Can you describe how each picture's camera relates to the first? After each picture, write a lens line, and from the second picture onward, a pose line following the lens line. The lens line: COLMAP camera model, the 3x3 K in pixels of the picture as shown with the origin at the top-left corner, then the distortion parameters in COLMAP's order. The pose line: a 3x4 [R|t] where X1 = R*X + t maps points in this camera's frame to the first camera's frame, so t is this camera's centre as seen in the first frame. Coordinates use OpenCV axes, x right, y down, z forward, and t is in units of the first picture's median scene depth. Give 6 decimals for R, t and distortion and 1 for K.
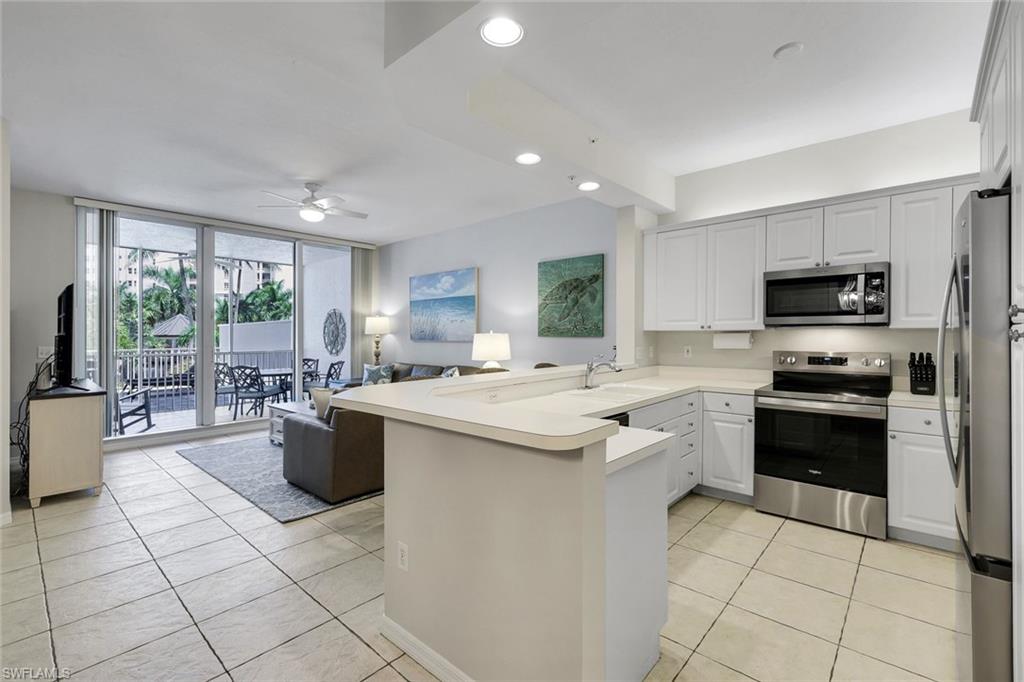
lens RADIAL K [[449.0, 0, 514.3], [0, 449.0, 330.3], [0, 0, 1]] dist [0.005508, 0.000402]
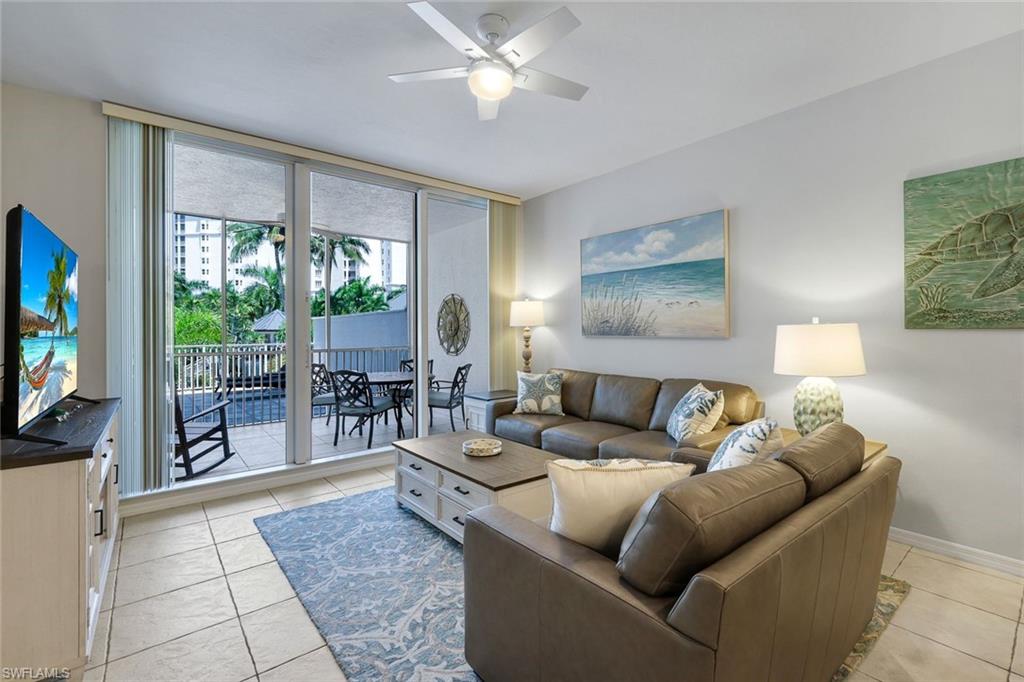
lens RADIAL K [[449.0, 0, 514.3], [0, 449.0, 330.3], [0, 0, 1]] dist [0.005508, 0.000402]
pose [[0.987903, 0.001229, -0.155066, -0.227594], [0.000371, 0.999947, 0.010288, 0.007710], [0.155070, -0.010221, 0.987851, 0.334770]]
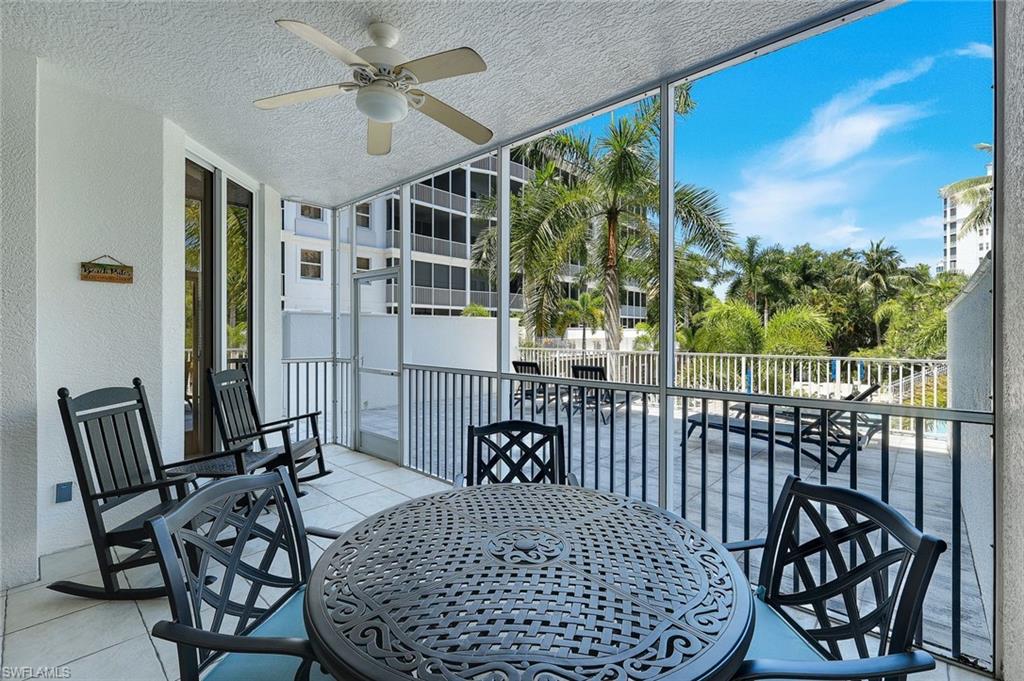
lens RADIAL K [[449.0, 0, 514.3], [0, 449.0, 329.8], [0, 0, 1]] dist [0.005508, 0.000402]
pose [[-0.014929, 0.001943, -0.999887, -0.407263], [0.003382, 0.999992, 0.001893, 0.010024], [0.999883, -0.003353, -0.014935, 1.134820]]
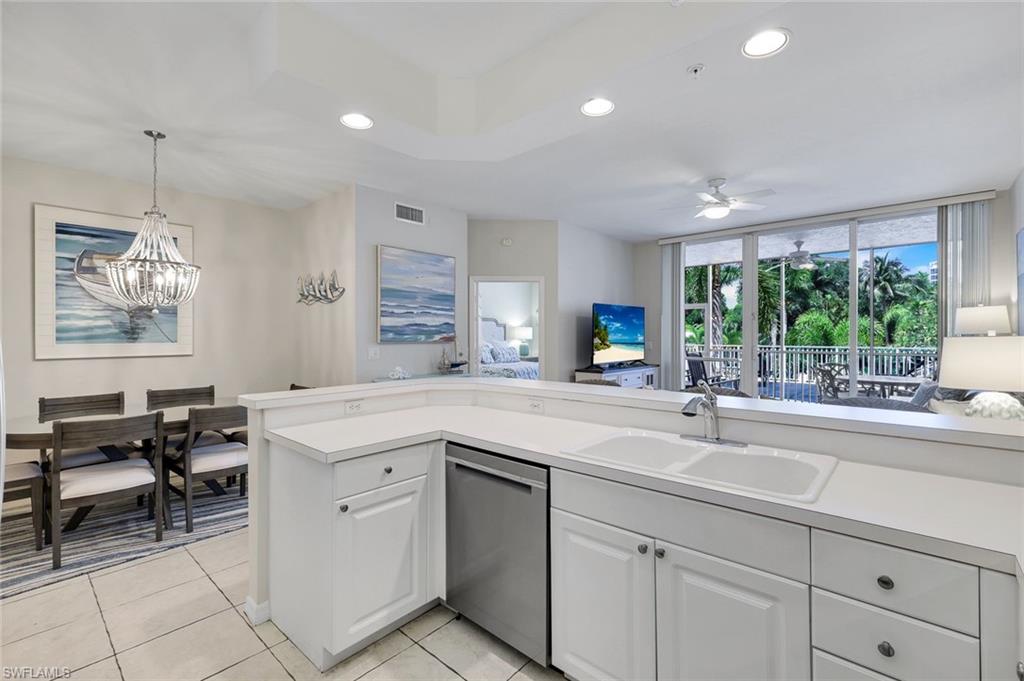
lens RADIAL K [[453.7, 0, 512.3], [0, 453.7, 334.6], [0, 0, 1]] dist [0.000678, -0.000146]
pose [[-0.004816, 0.006623, -0.999966, 0.344098], [0.010855, 0.999919, 0.006570, -0.002805], [0.999929, -0.010823, -0.004887, 0.369185]]
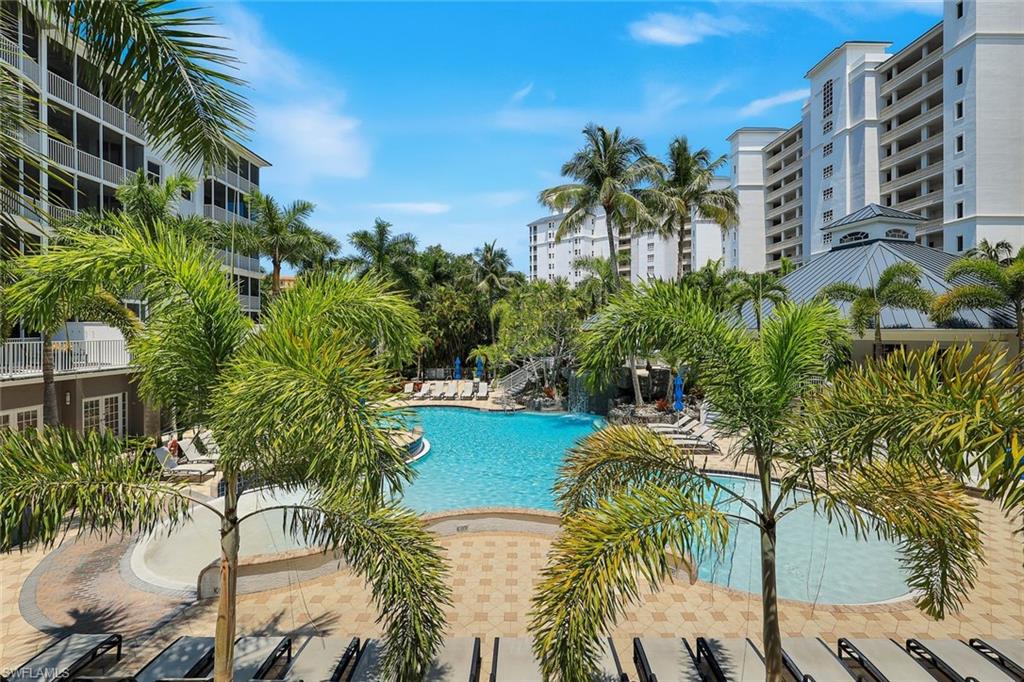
lens RADIAL K [[447.2, 0, 513.8], [0, 447.2, 331.9], [0, 0, 1]] dist [-0.003045, -0.001090]
pose [[0.656584, 0.008318, -0.754207, -1.325448], [0.001231, 0.999926, 0.012100, 0.018993], [0.754252, -0.008873, 0.656525, 1.823189]]
